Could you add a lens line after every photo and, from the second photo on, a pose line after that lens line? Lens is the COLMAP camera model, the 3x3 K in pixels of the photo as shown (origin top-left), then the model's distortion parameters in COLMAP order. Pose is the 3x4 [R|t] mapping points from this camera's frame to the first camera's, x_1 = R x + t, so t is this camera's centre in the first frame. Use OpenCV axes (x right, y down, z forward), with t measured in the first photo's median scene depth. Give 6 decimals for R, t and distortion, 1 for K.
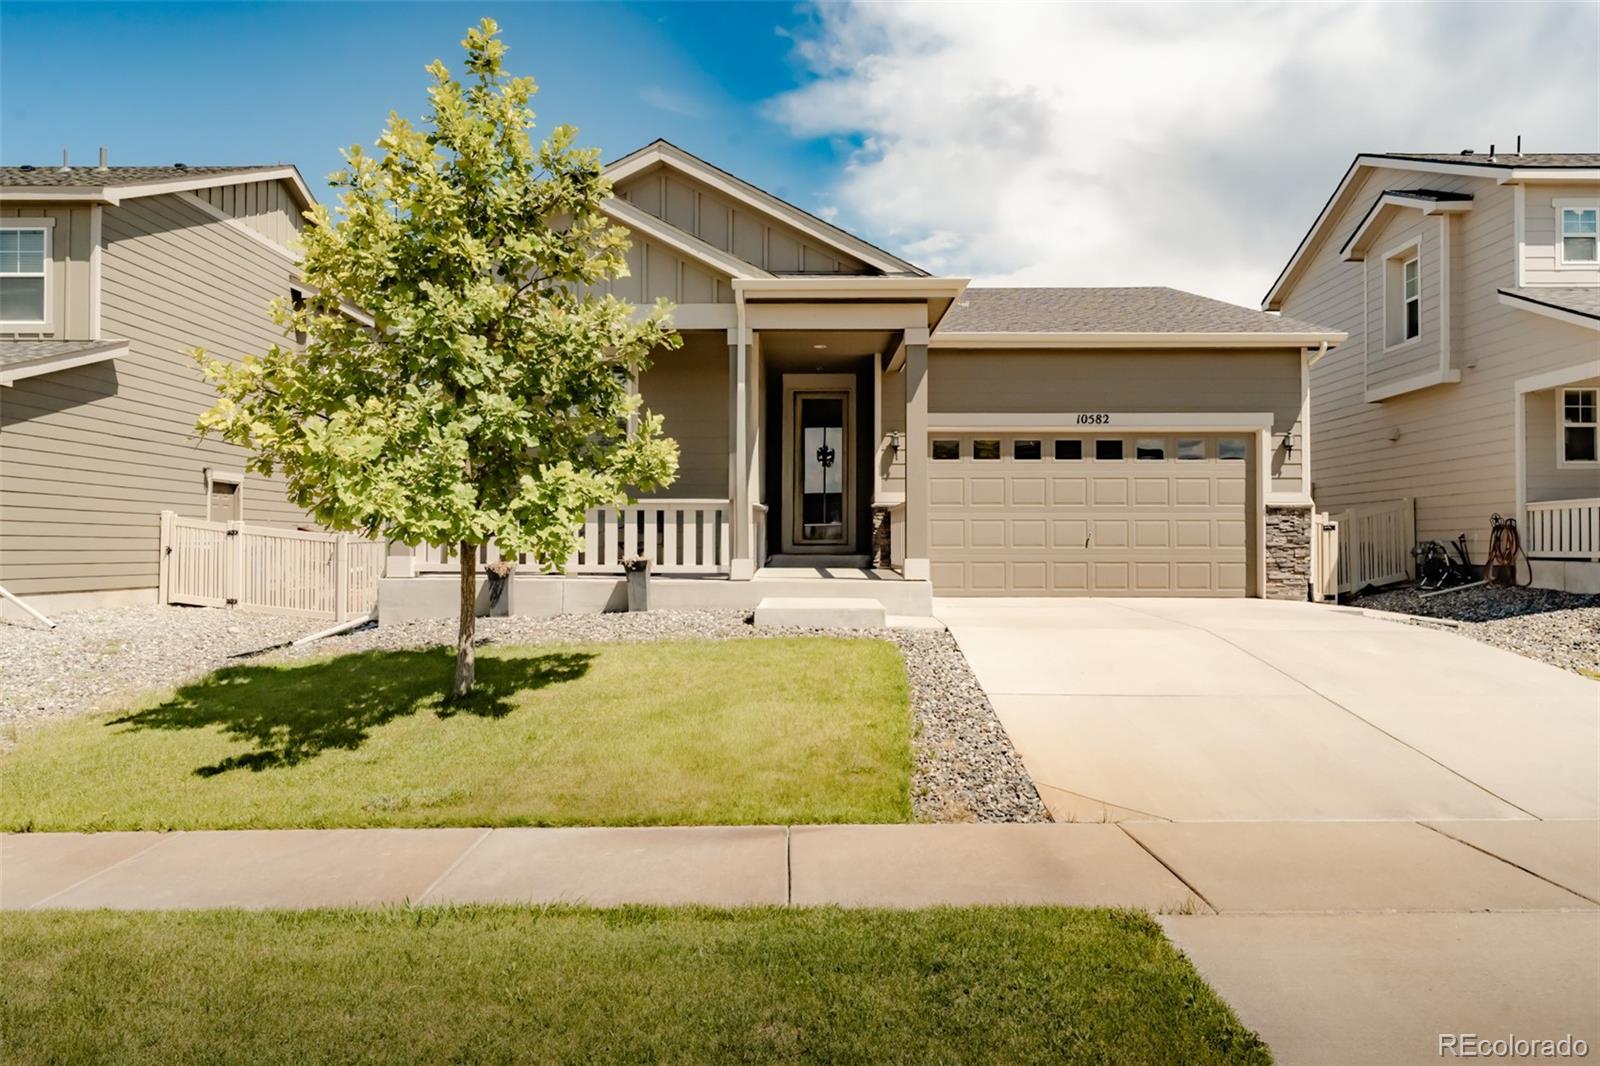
lens RADIAL K [[1075.3, 0, 788.4], [0, 1075.3, 529.3], [0, 0, 1]] dist [0.019382, -0.009119]
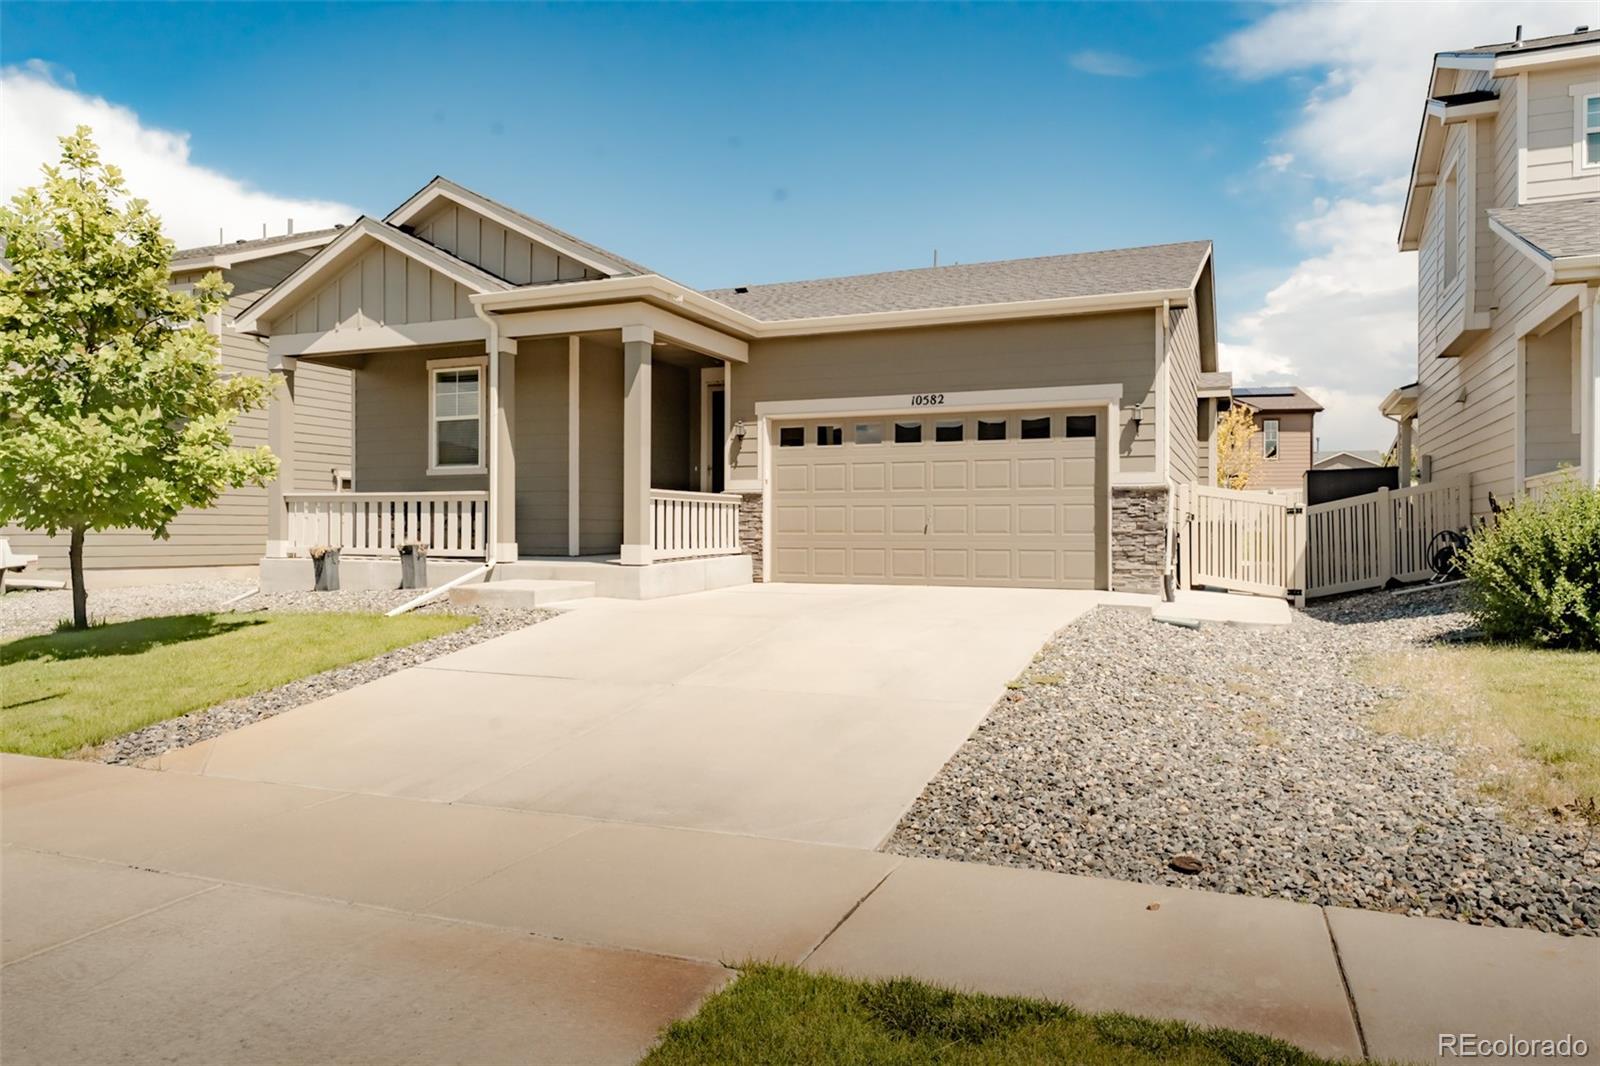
lens RADIAL K [[1075.3, 0, 751.3], [0, 1075.3, 537.6], [0, 0, 1]] dist [0.019382, -0.009119]
pose [[0.925001, 0.002258, -0.379958, 0.504090], [0.006019, 0.999770, 0.020593, -0.000587], [0.379917, -0.021335, 0.924774, 0.054100]]
